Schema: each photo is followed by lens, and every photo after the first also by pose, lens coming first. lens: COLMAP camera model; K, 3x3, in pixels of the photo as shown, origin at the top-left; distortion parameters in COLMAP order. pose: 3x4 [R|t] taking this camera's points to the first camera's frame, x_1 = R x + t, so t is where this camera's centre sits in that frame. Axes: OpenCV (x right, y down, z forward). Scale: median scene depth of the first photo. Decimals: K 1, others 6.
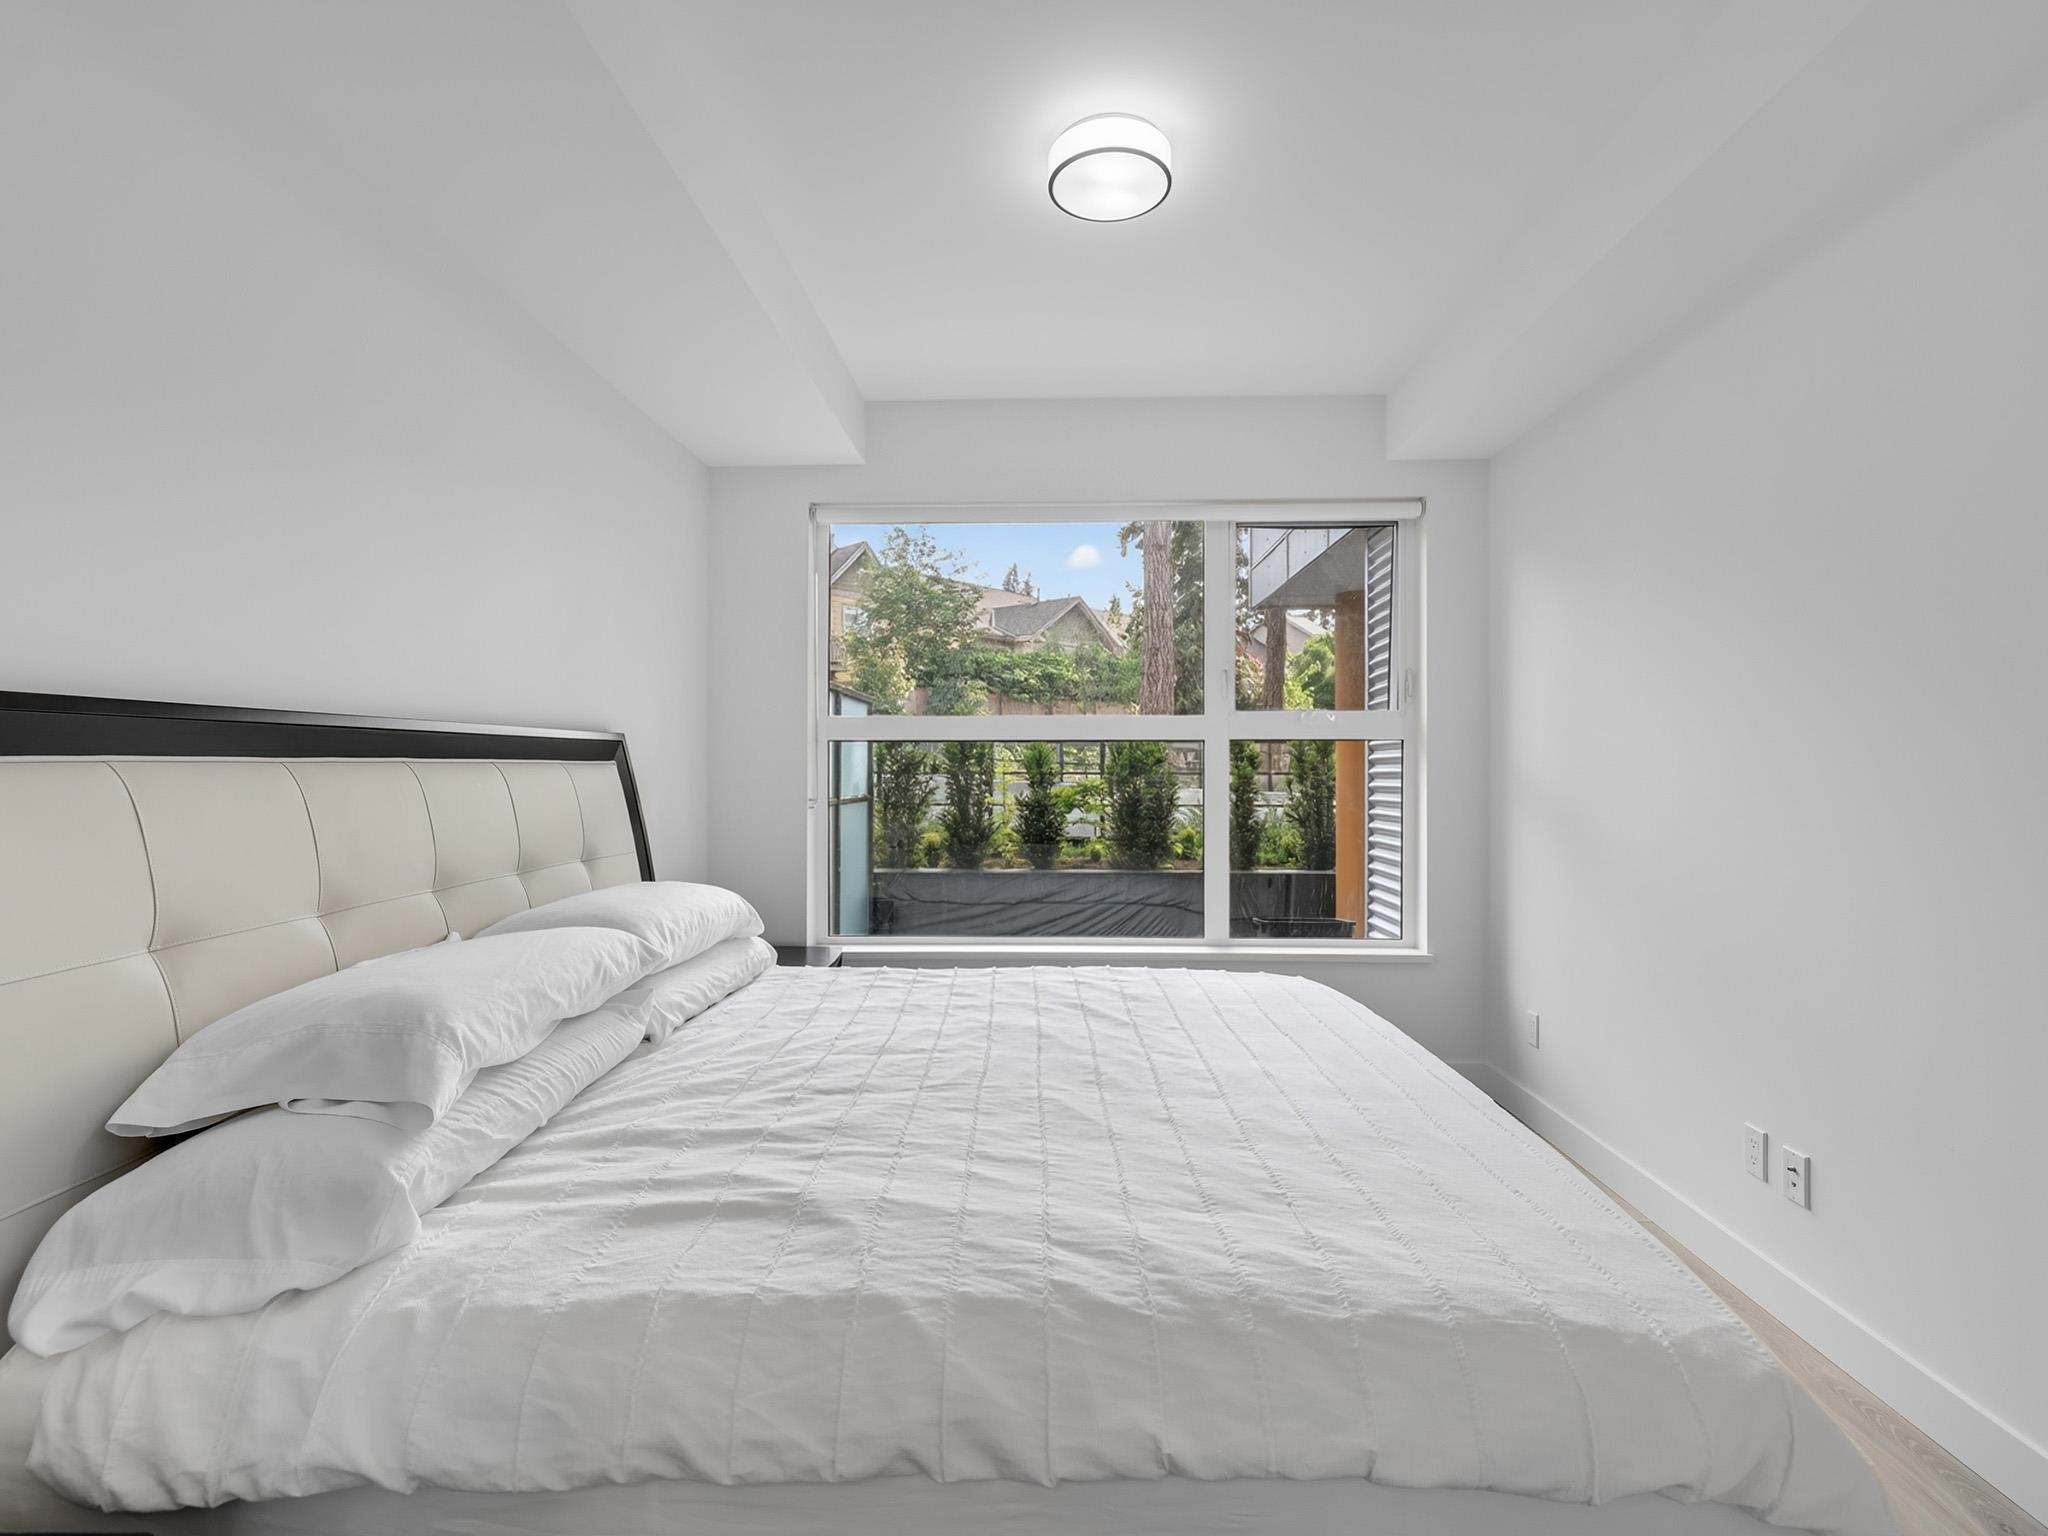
lens RADIAL K [[987.1, 0, 1023.0], [0, 987.1, 766.8], [0, 0, 1]] dist [-0.000489, -0.001470]
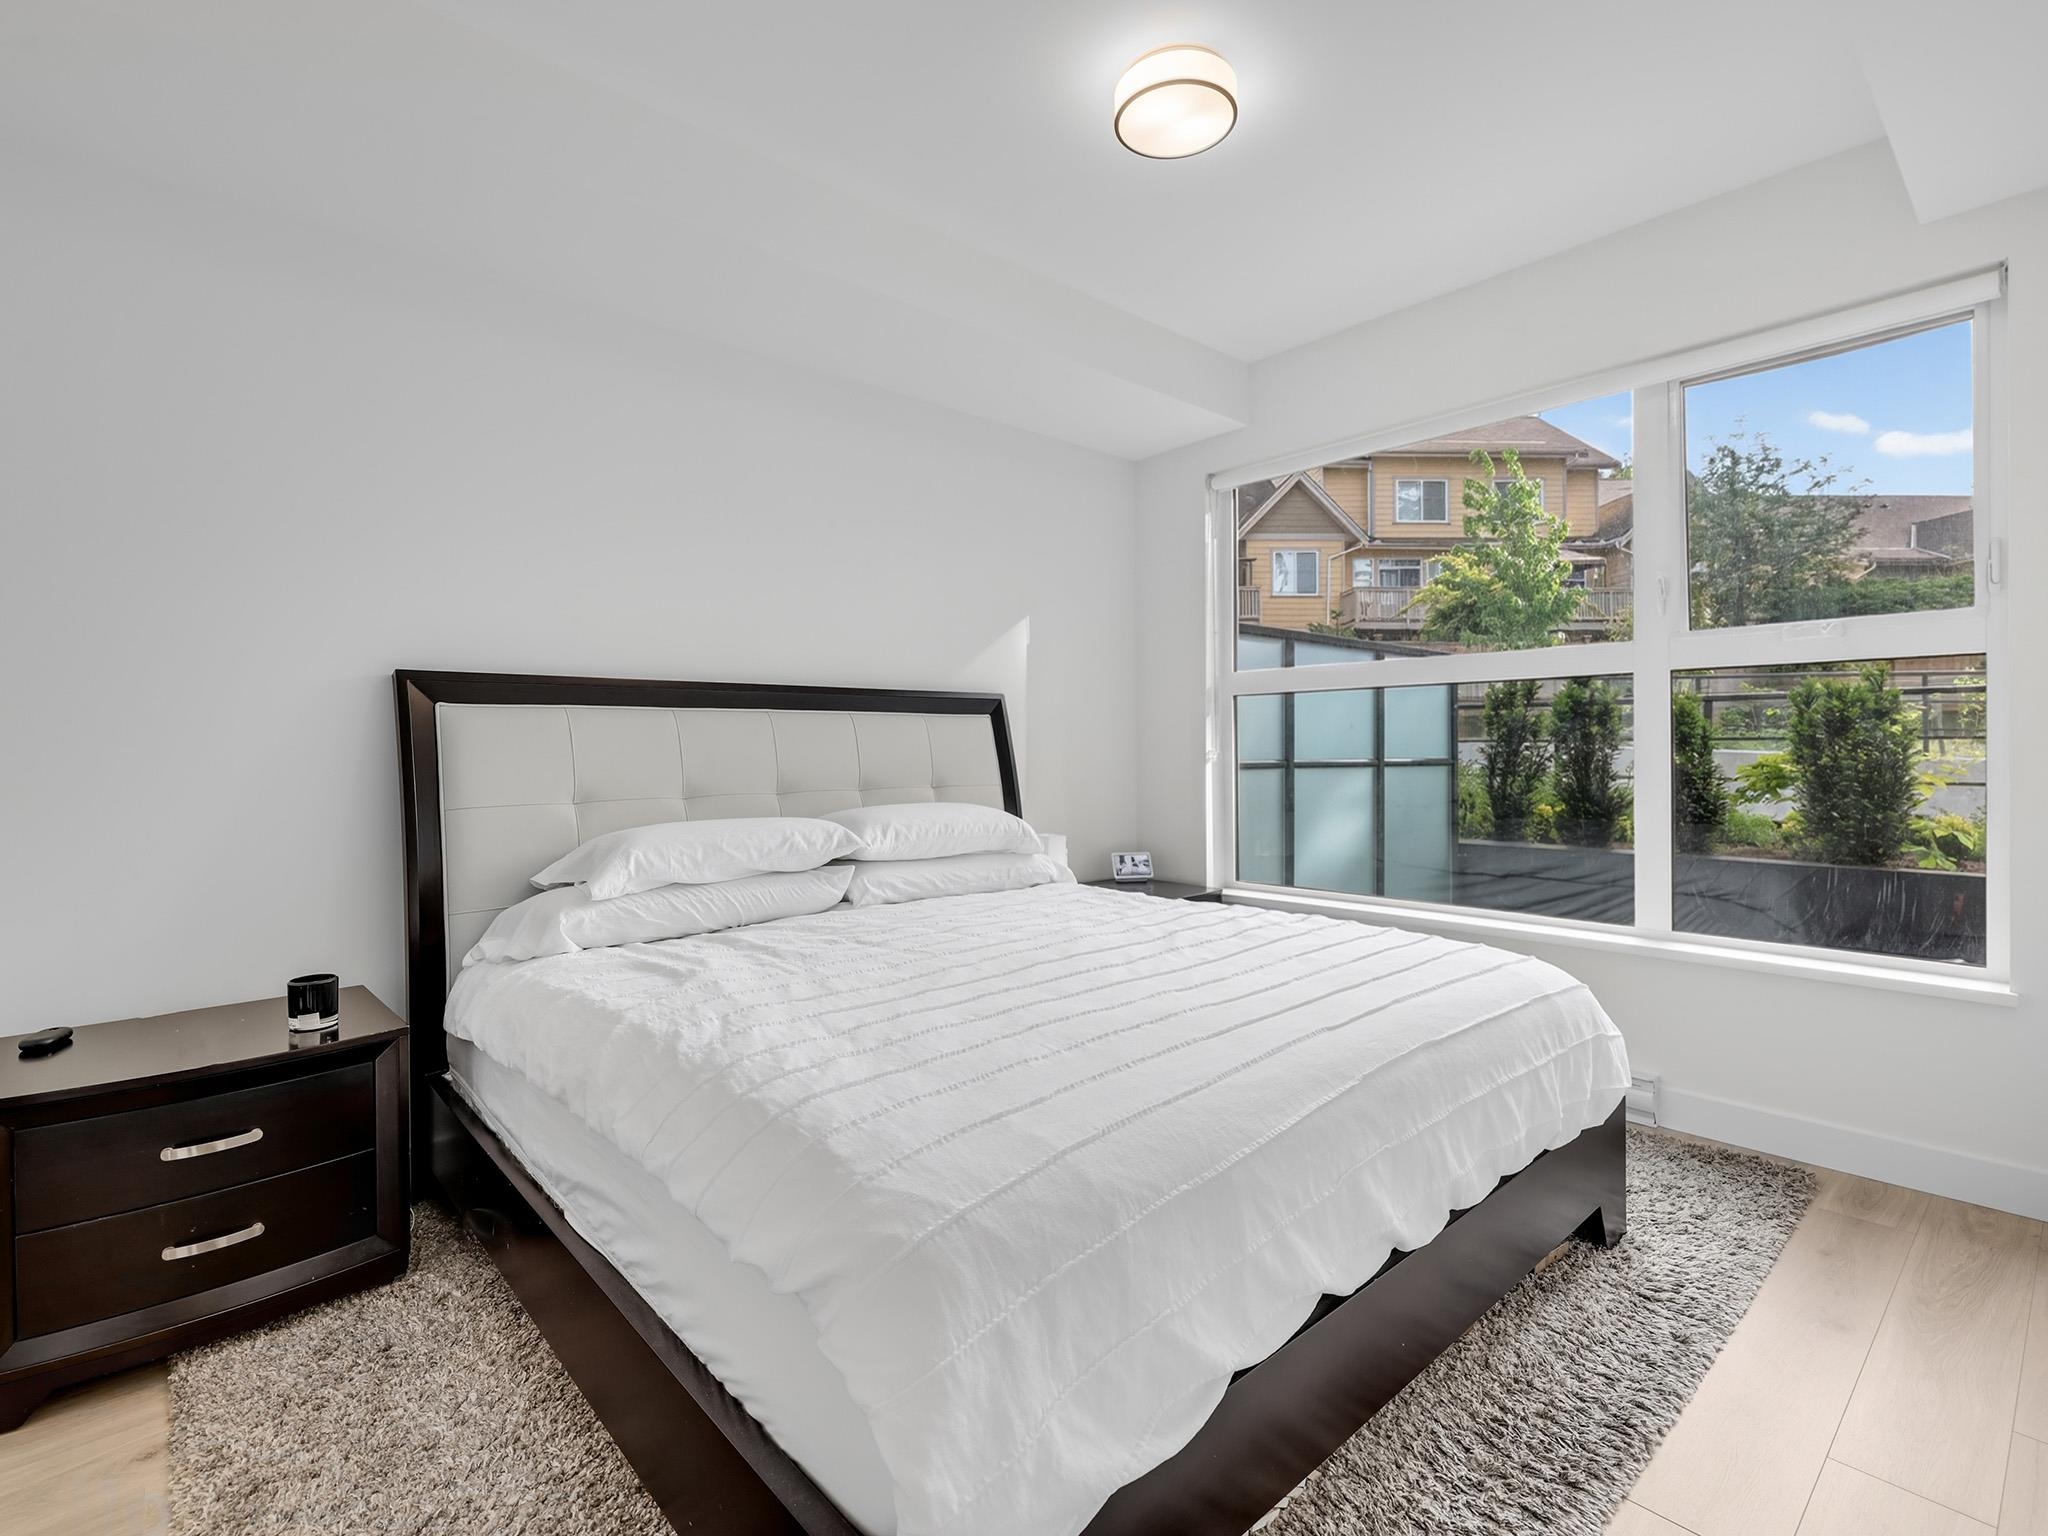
lens RADIAL K [[987.1, 0, 1014.5], [0, 987.1, 763.7], [0, 0, 1]] dist [-0.000489, -0.001470]
pose [[0.674462, 0.005671, -0.738288, 0.429141], [0.005061, 0.999911, 0.012304, 0.031655], [0.738292, -0.012035, 0.674373, 0.112818]]
